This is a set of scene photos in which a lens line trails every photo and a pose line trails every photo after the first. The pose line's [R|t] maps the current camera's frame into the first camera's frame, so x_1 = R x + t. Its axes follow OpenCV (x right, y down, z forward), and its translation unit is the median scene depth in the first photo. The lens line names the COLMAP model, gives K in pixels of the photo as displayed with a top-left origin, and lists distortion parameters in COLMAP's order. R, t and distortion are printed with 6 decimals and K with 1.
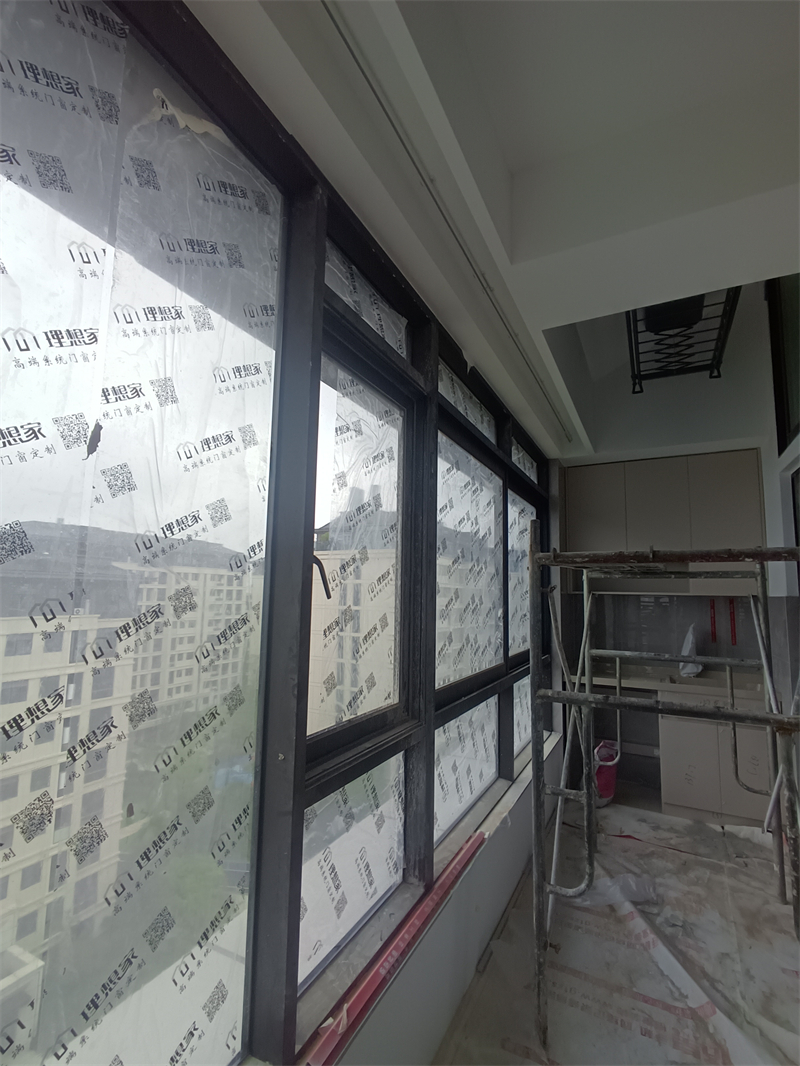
lens RADIAL K [[492.0, 0, 405.8], [0, 492.0, 536.8], [0, 0, 1]] dist [-0.010214, 0.006855]
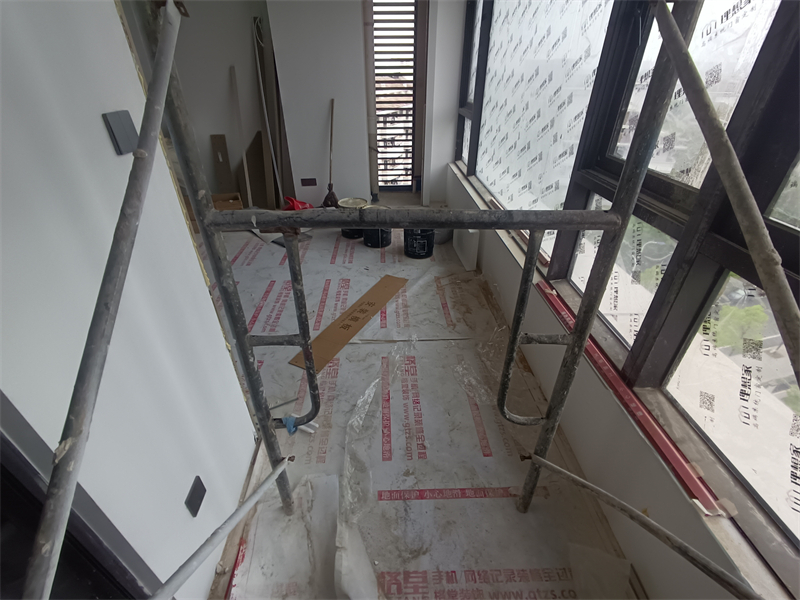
lens RADIAL K [[369.3, 0, 400.9], [0, 369.3, 305.6], [0, 0, 1]] dist [-0.010214, 0.006855]
pose [[-0.867773, 0.249922, -0.429545, 0.611050], [0.034324, 0.892422, 0.449895, 0.173349], [0.495773, 0.375663, -0.782998, 1.070348]]
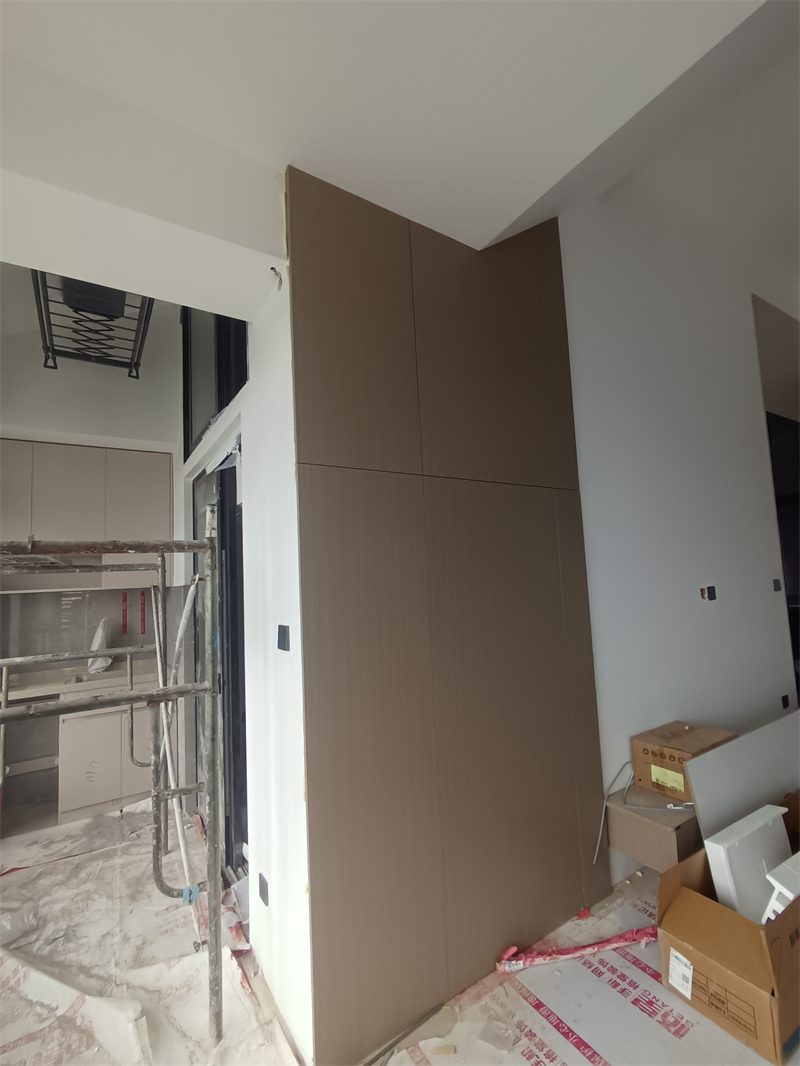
lens RADIAL K [[492.0, 0, 405.1], [0, 492.0, 536.8], [0, 0, 1]] dist [-0.010214, 0.006855]
pose [[0.498569, 0.033316, 0.866210, 0.032480], [-0.042263, 0.999007, -0.014098, 0.002164], [-0.865819, -0.029580, 0.499482, -0.026563]]
